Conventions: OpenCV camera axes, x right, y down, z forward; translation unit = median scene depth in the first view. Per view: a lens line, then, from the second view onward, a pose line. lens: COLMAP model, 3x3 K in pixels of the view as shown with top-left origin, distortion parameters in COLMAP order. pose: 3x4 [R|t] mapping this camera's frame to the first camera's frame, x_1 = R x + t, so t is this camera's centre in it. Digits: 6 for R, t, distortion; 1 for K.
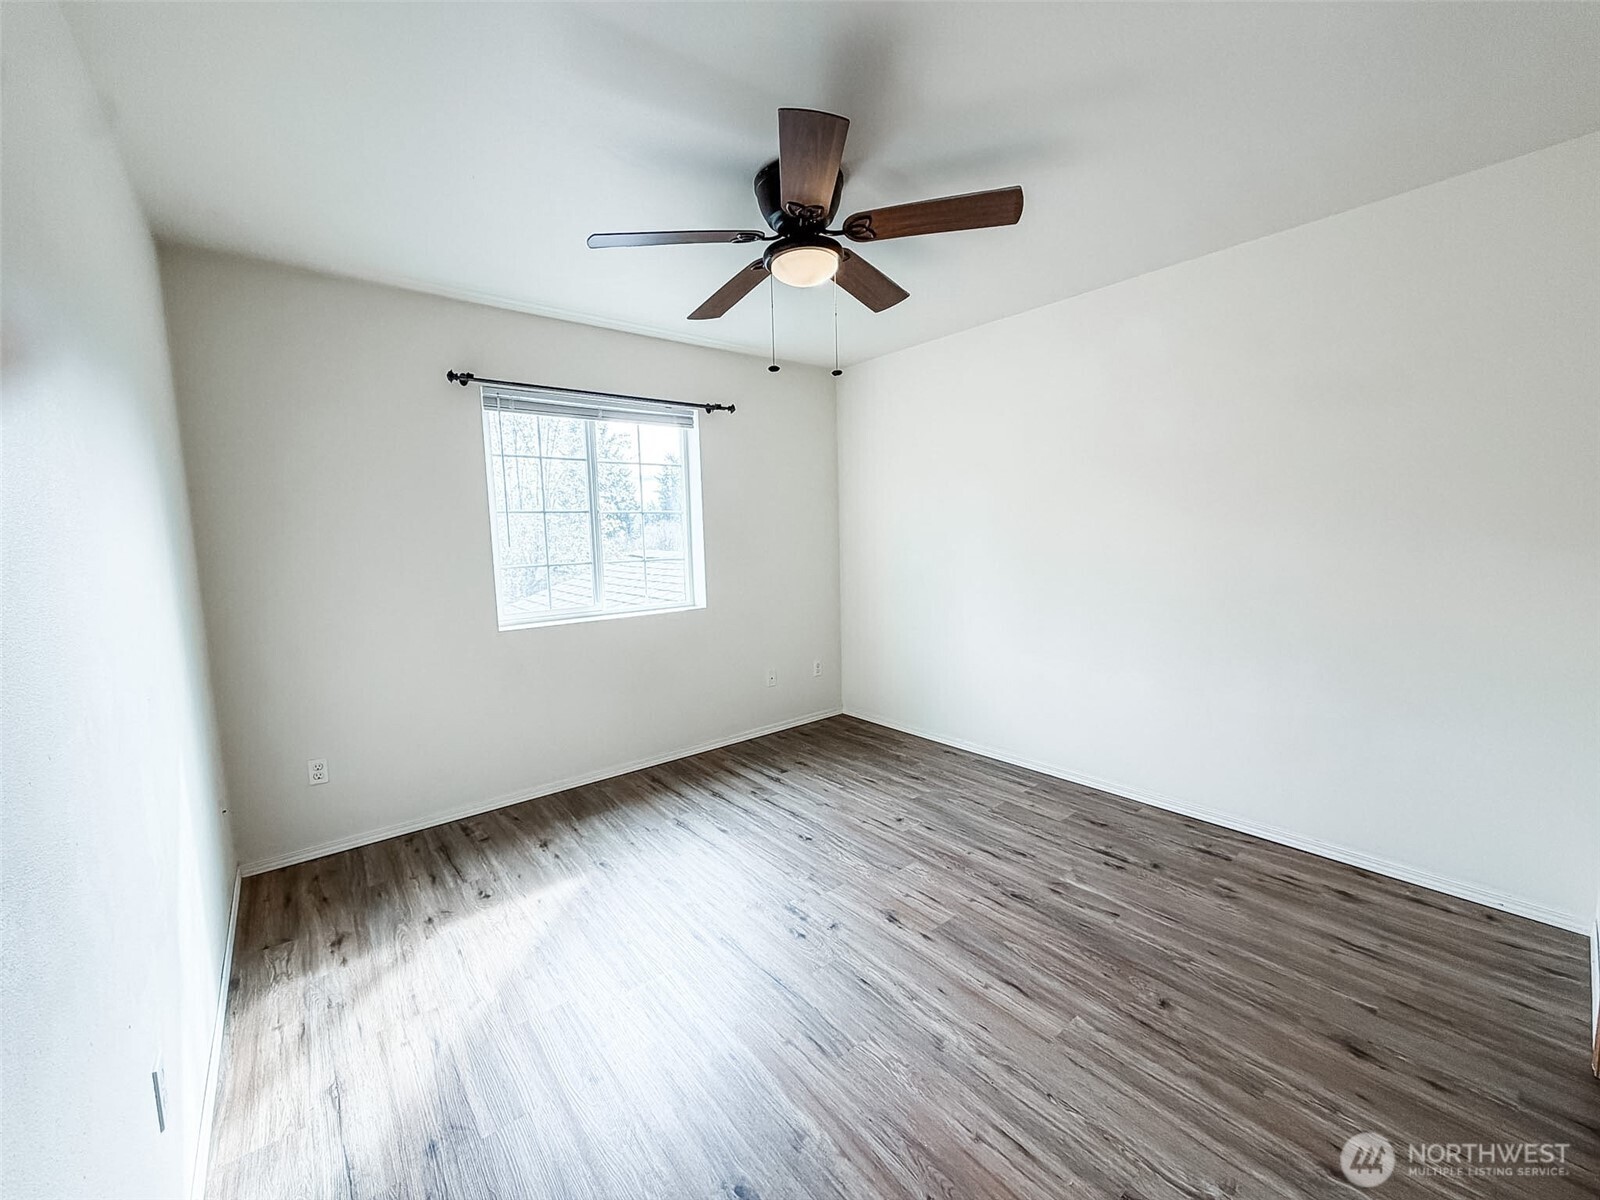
lens RADIAL K [[634.4, 0, 801.1], [0, 634.4, 614.4], [0, 0, 1]] dist [0.000040, -0.000051]
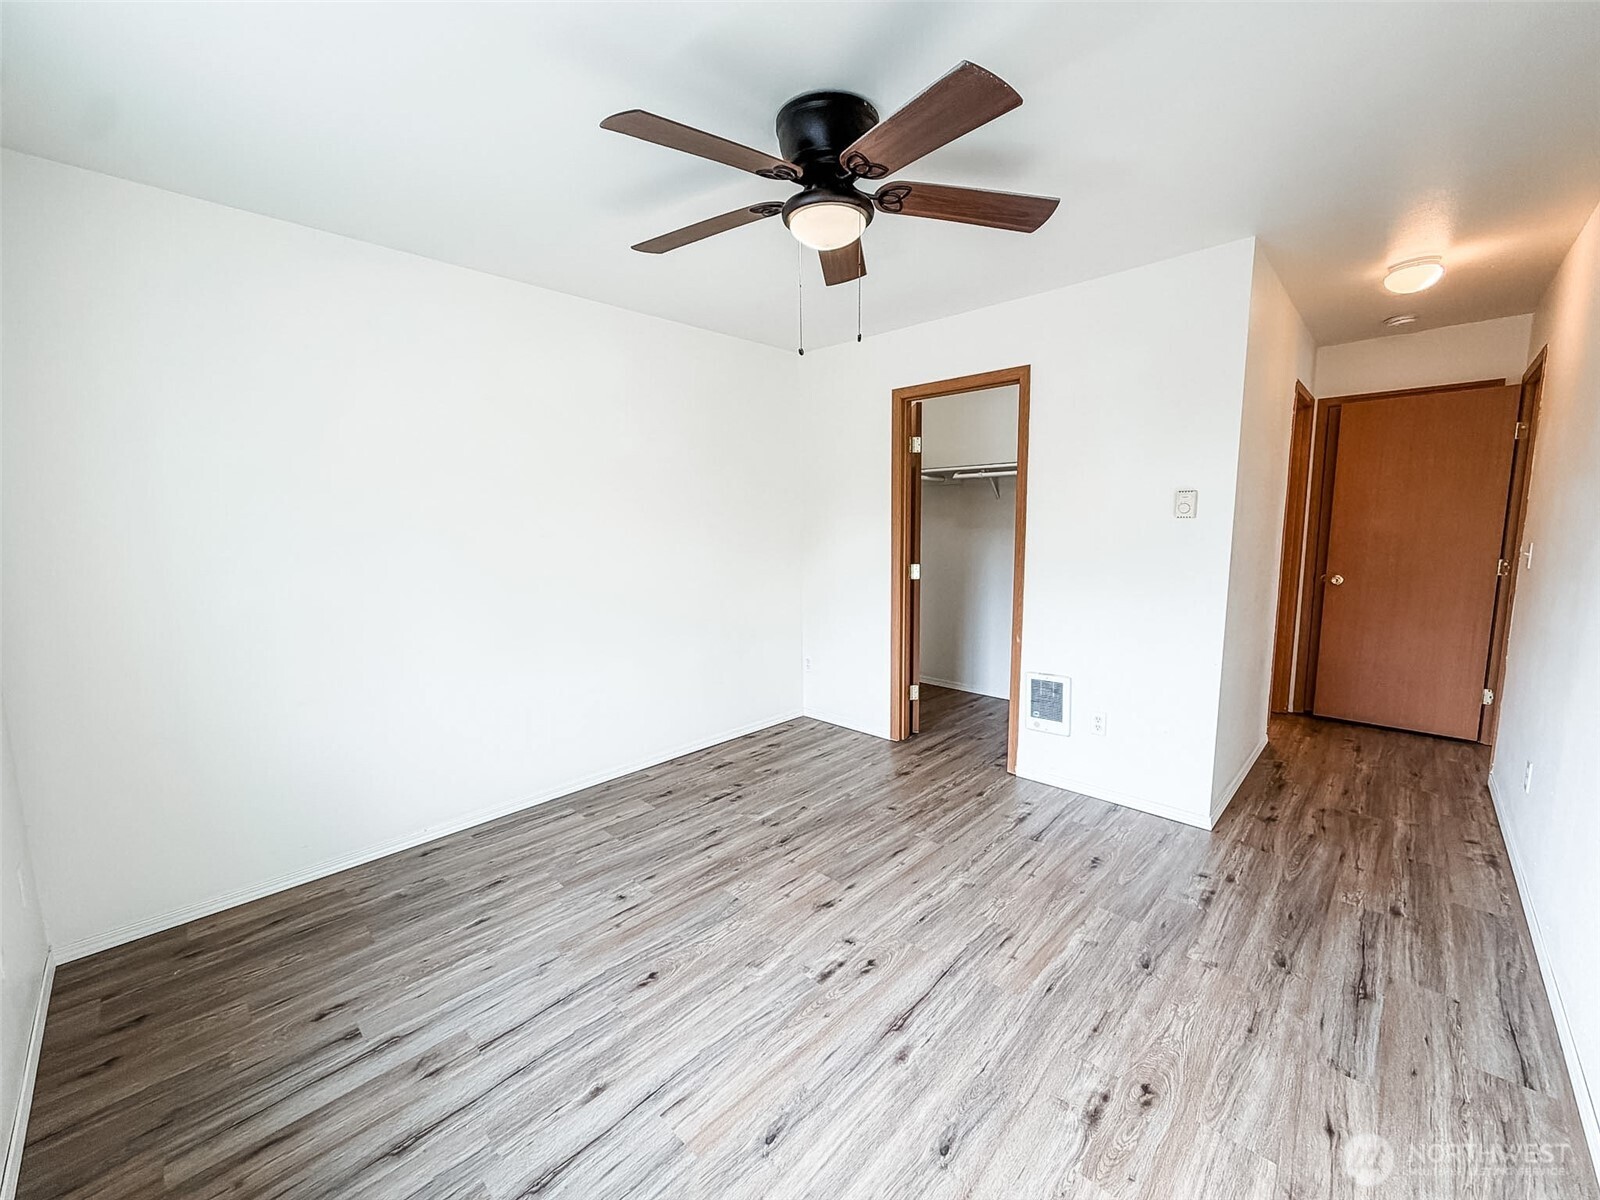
lens RADIAL K [[634.4, 0, 794.9], [0, 634.4, 601.5], [0, 0, 1]] dist [0.000040, -0.000051]
pose [[-0.116335, -0.100033, 0.988160, -0.714757], [0.146010, 0.982383, 0.116638, -0.115499], [-0.982419, 0.157850, -0.099680, 0.940128]]
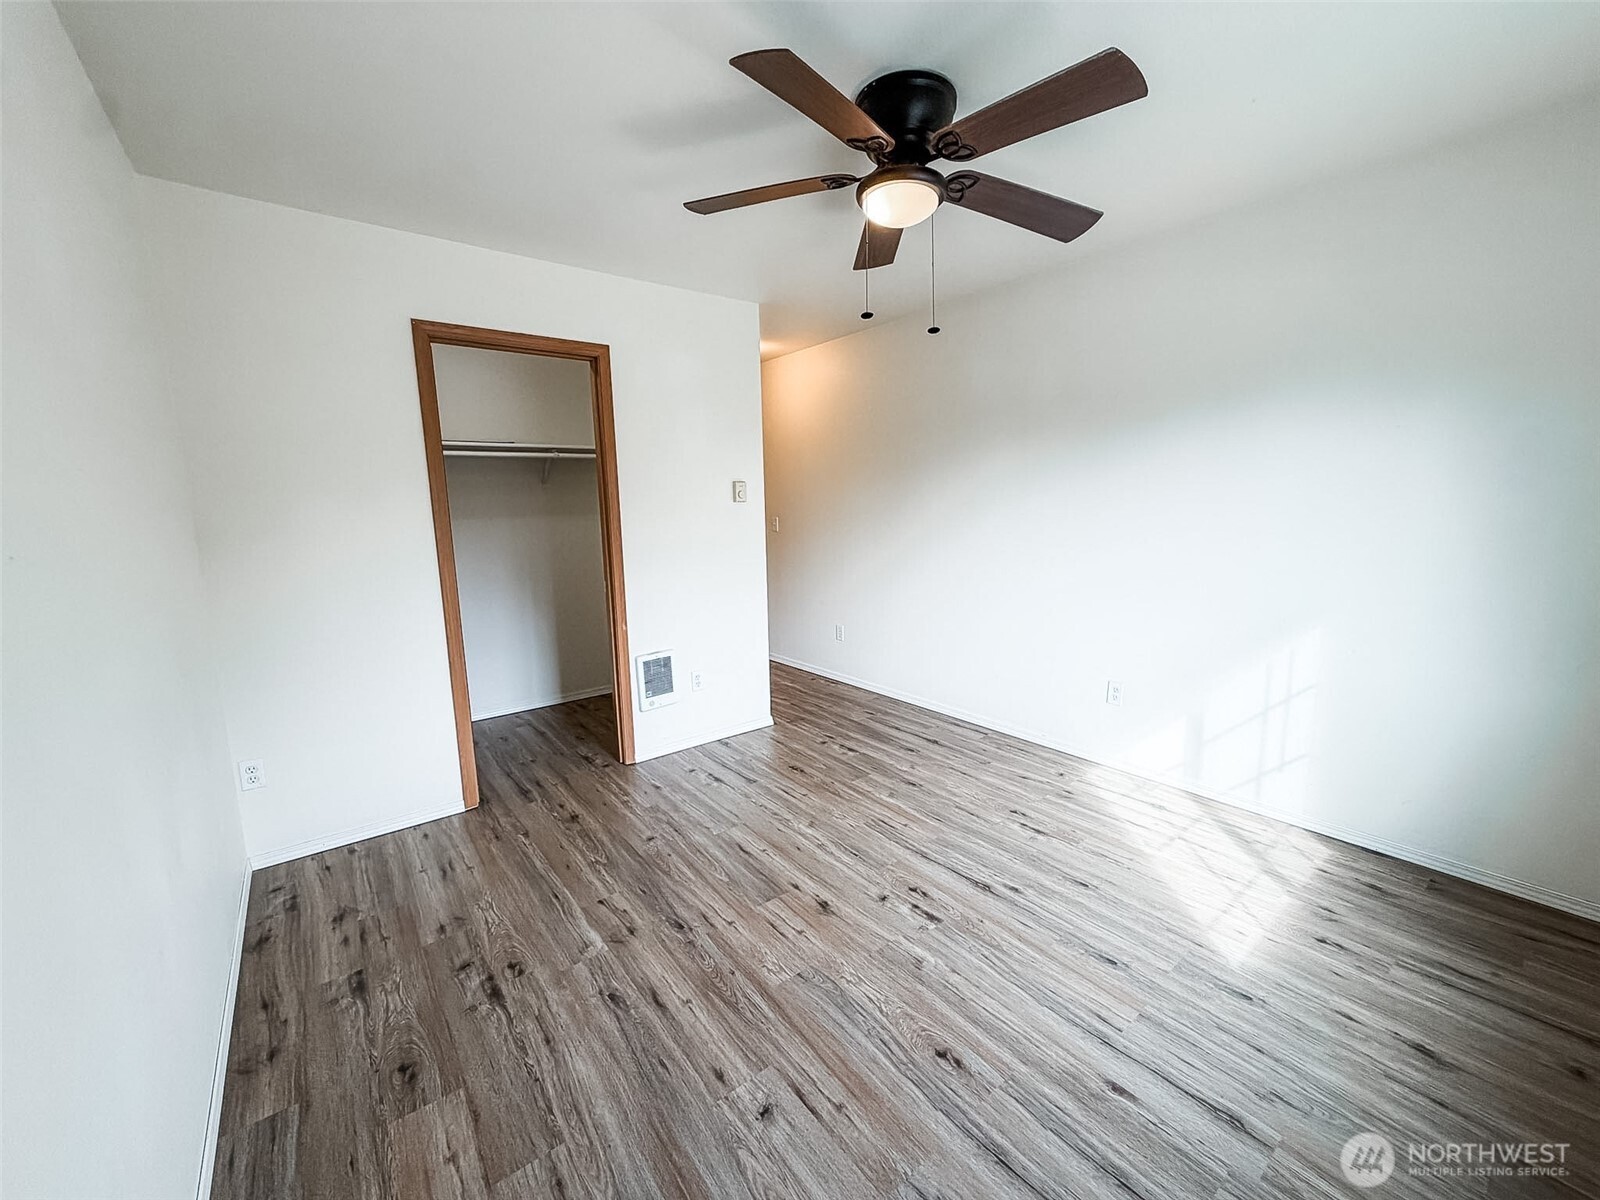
lens RADIAL K [[634.4, 0, 797.1], [0, 634.4, 600.8], [0, 0, 1]] dist [0.000040, -0.000051]
pose [[-0.998467, 0.043527, 0.034181, 0.114154], [0.051459, 0.957470, 0.283908, -0.216741], [-0.020370, 0.285231, -0.958242, 1.573695]]
